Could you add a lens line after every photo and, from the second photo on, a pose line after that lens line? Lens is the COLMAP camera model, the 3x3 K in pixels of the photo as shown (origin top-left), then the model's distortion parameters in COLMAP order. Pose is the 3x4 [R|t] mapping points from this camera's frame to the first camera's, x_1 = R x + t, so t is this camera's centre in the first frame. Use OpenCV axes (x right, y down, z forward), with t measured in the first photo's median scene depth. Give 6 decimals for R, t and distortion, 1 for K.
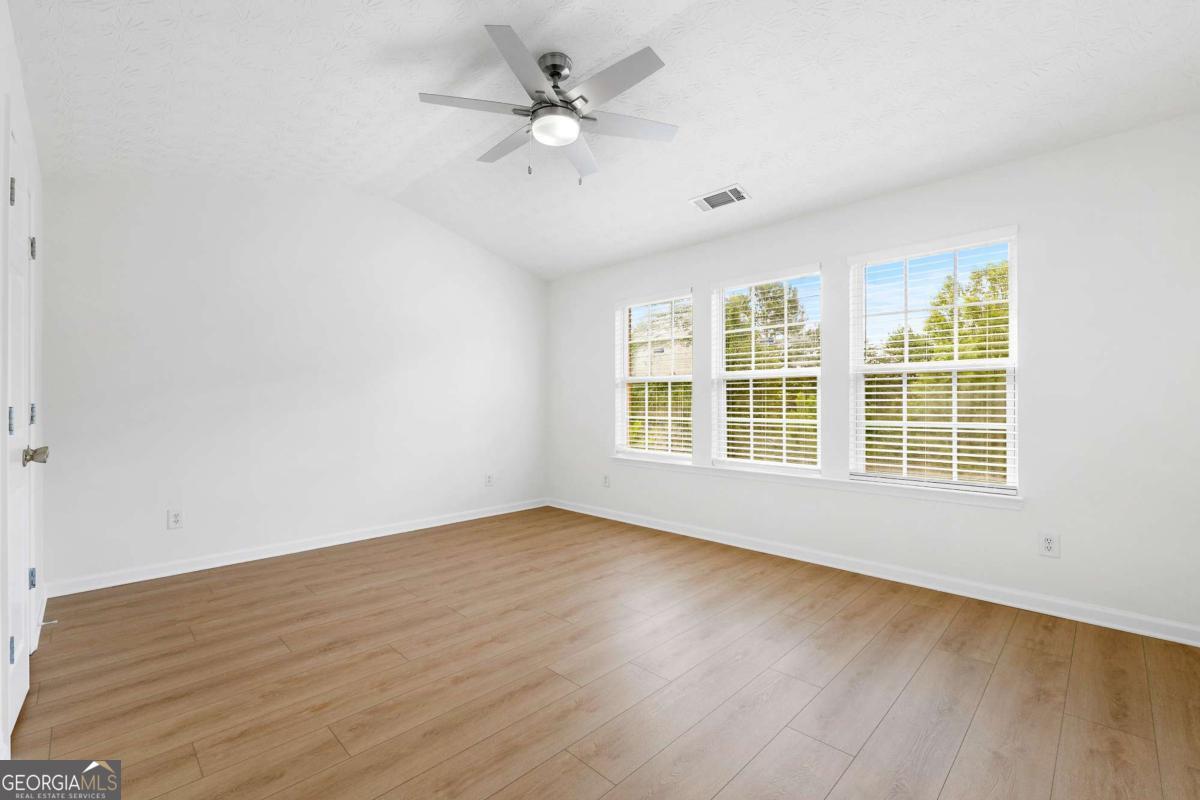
lens RADIAL K [[518.2, 0, 597.4], [0, 518.2, 400.1], [0, 0, 1]] dist [-0.010289, -0.000131]
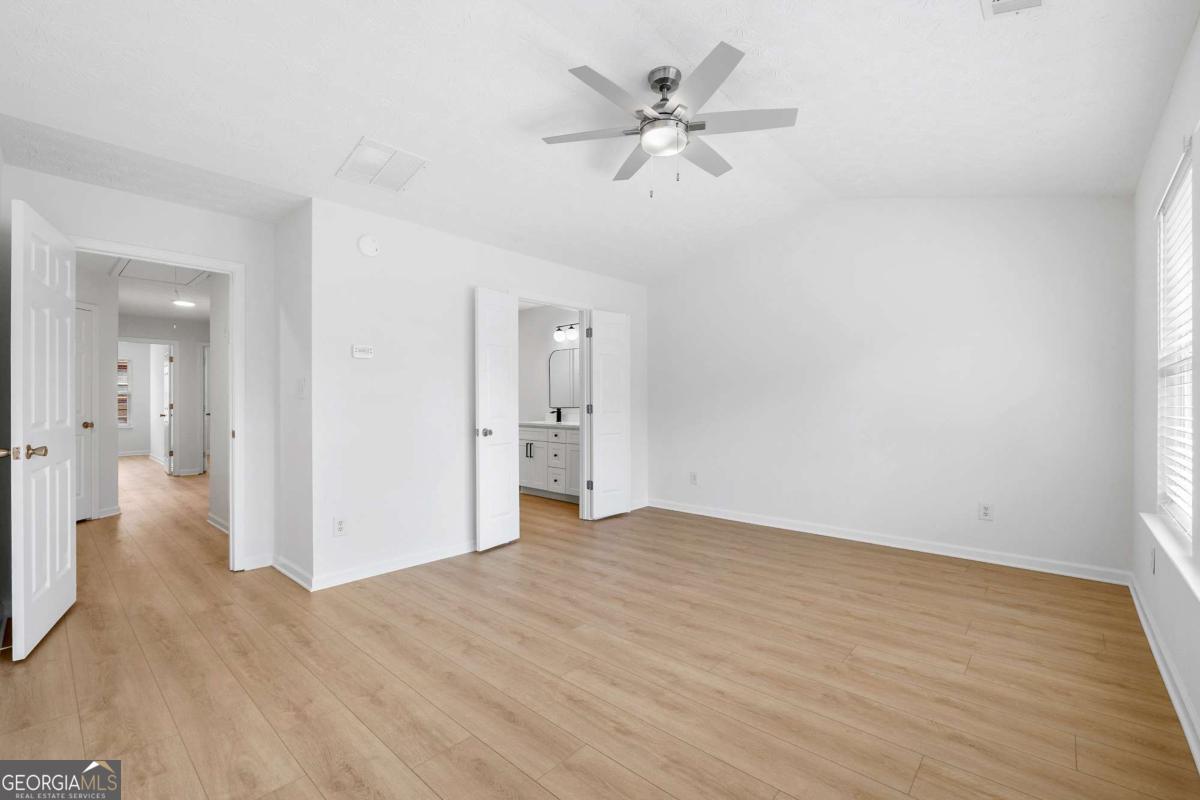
lens RADIAL K [[511.7, 0, 599.0], [0, 511.7, 401.3], [0, 0, 1]] dist [-0.005046, -0.000124]
pose [[0.048597, 0.002384, -0.998816, 0.785012], [0.005402, 0.999982, 0.002649, -0.011341], [0.998804, -0.005525, 0.048584, 0.684754]]
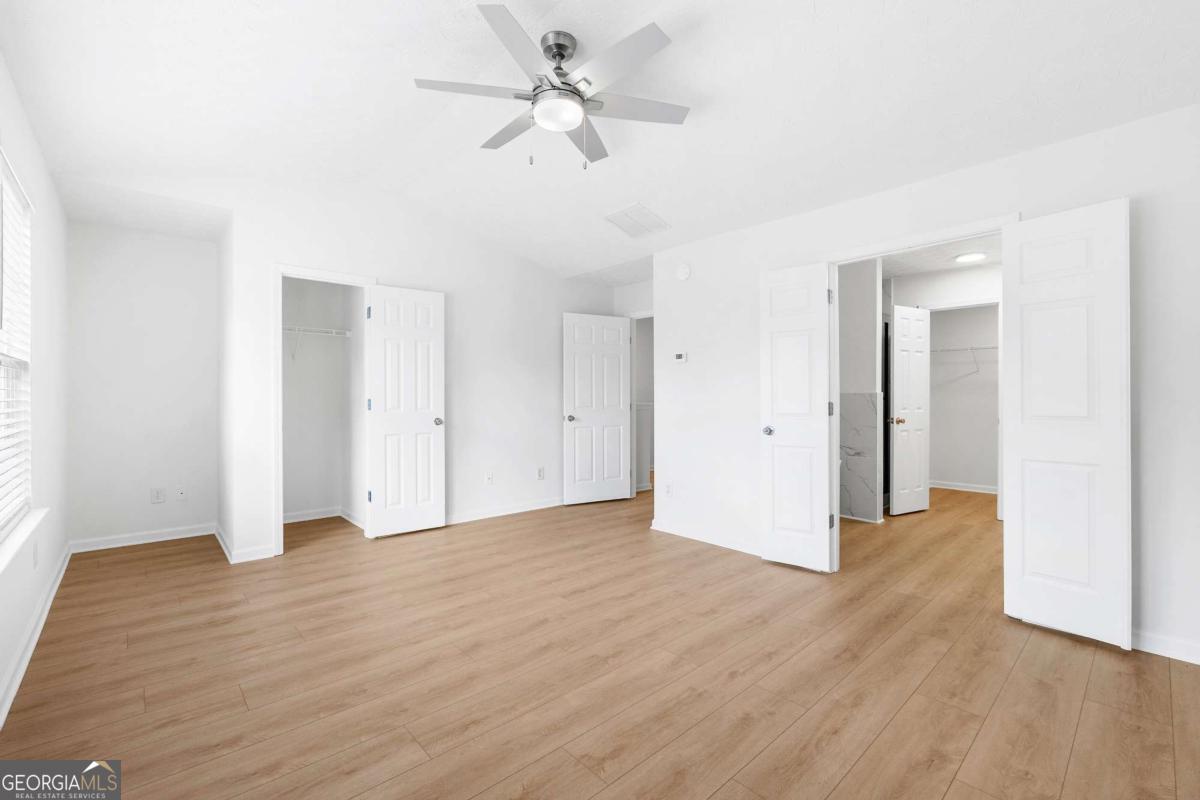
lens RADIAL K [[518.2, 0, 597.4], [0, 518.2, 400.1], [0, 0, 1]] dist [-0.010289, -0.000131]
pose [[-0.998793, 0.000801, 0.049109, -0.165367], [0.000884, 0.999998, 0.001677, -0.000441], [-0.049107, 0.001718, -0.998792, 1.625489]]
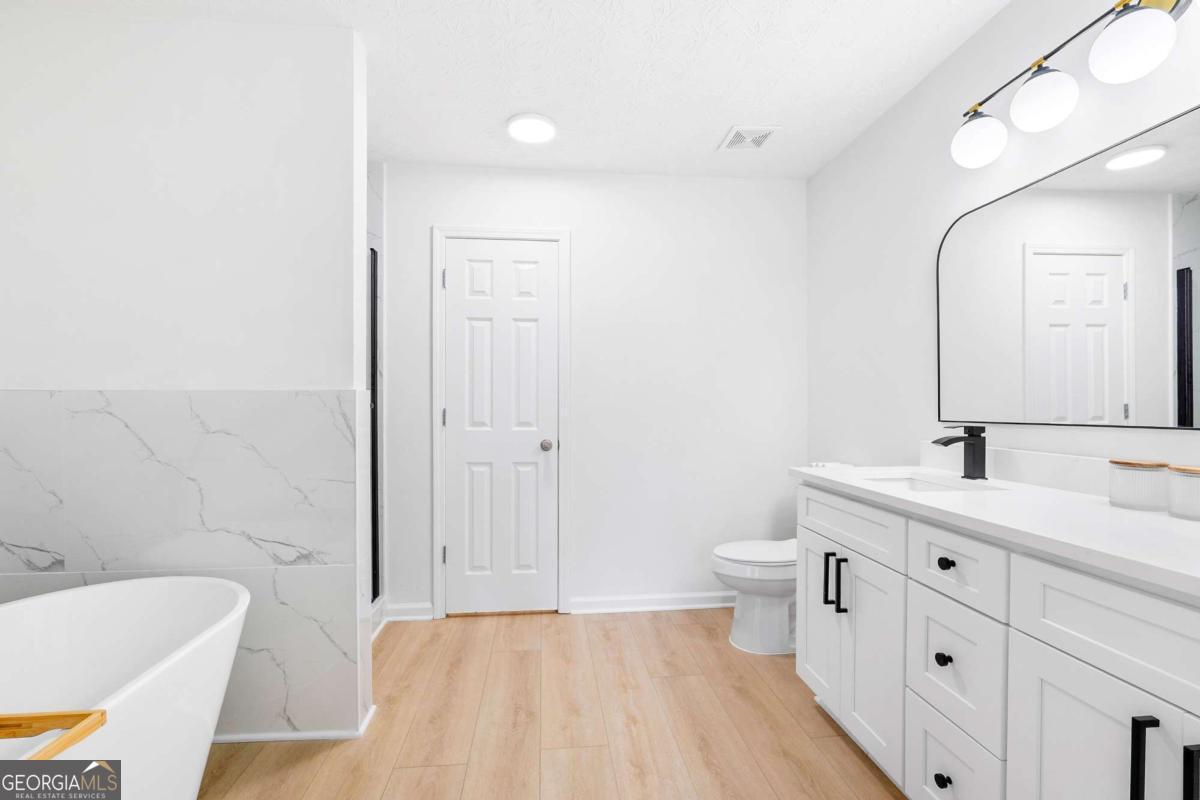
lens RADIAL K [[511.7, 0, 599.0], [0, 511.7, 401.3], [0, 0, 1]] dist [-0.005046, -0.000124]
pose [[-0.634244, 0.007954, -0.773092, -0.633966], [0.000631, 0.999952, 0.009770, -0.011227], [0.773133, 0.005708, -0.634219, 0.658372]]
